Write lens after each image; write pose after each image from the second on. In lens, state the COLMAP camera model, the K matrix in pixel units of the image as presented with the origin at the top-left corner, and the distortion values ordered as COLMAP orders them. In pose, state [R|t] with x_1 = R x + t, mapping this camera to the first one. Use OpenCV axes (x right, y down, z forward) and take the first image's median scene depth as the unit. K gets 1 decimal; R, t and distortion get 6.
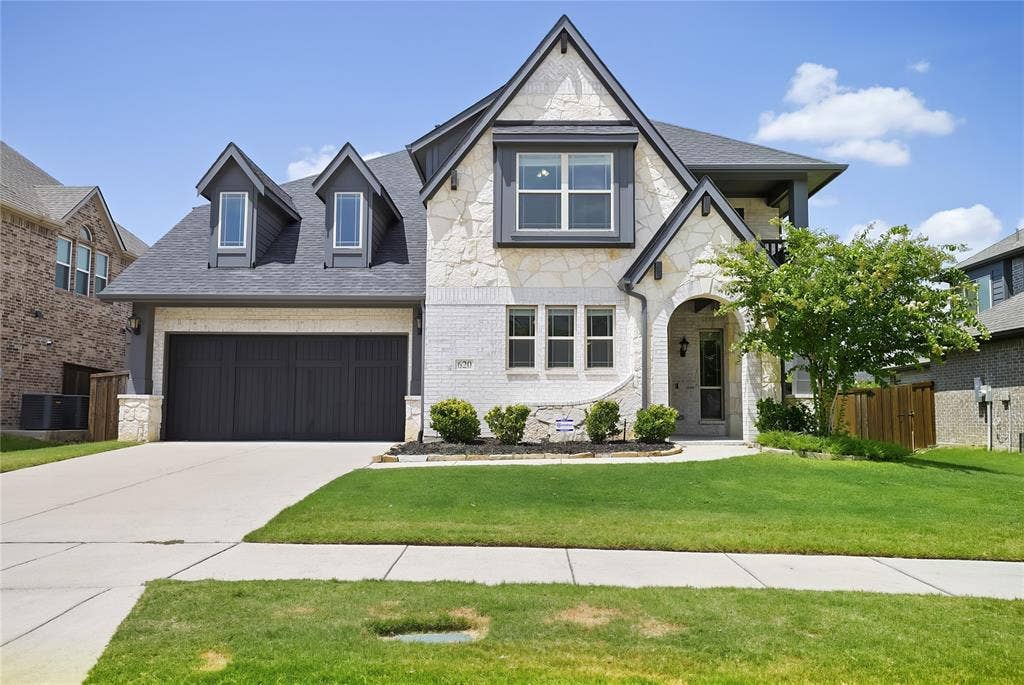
lens RADIAL K [[819.5, 0, 512.5], [0, 819.5, 343.1], [0, 0, 1]] dist [-0.003653, -0.002473]
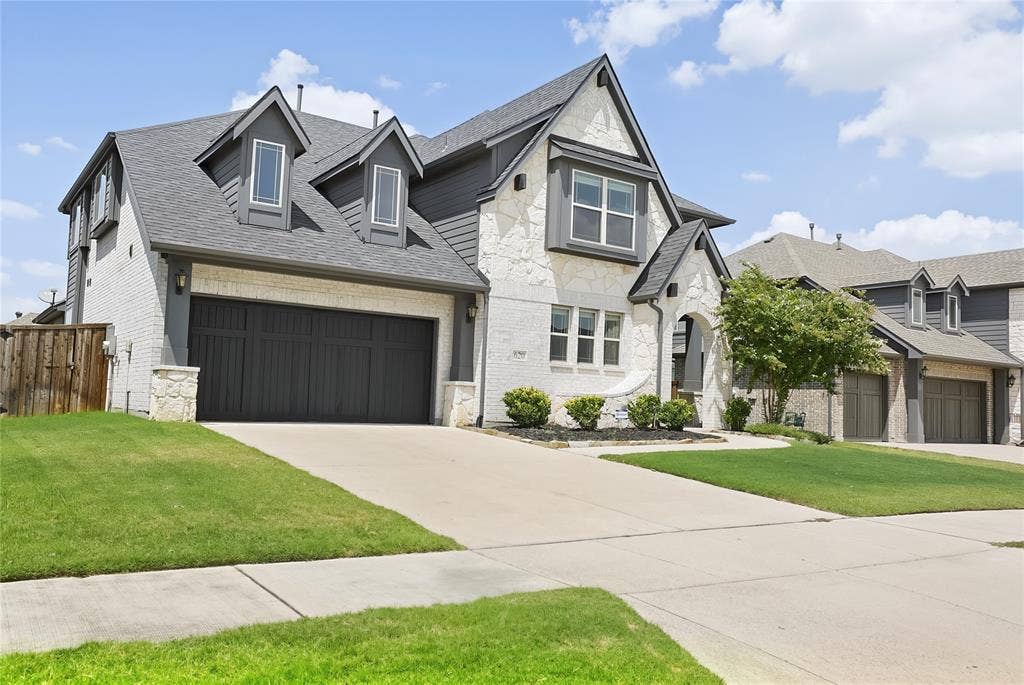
lens RADIAL K [[819.5, 0, 512.2], [0, 819.5, 340.6], [0, 0, 1]] dist [-0.003653, -0.002473]
pose [[0.813844, 0.071152, 0.576711, -0.684360], [-0.089328, 0.995997, 0.003176, 0.004314], [-0.574177, -0.054101, 0.816942, 0.124634]]
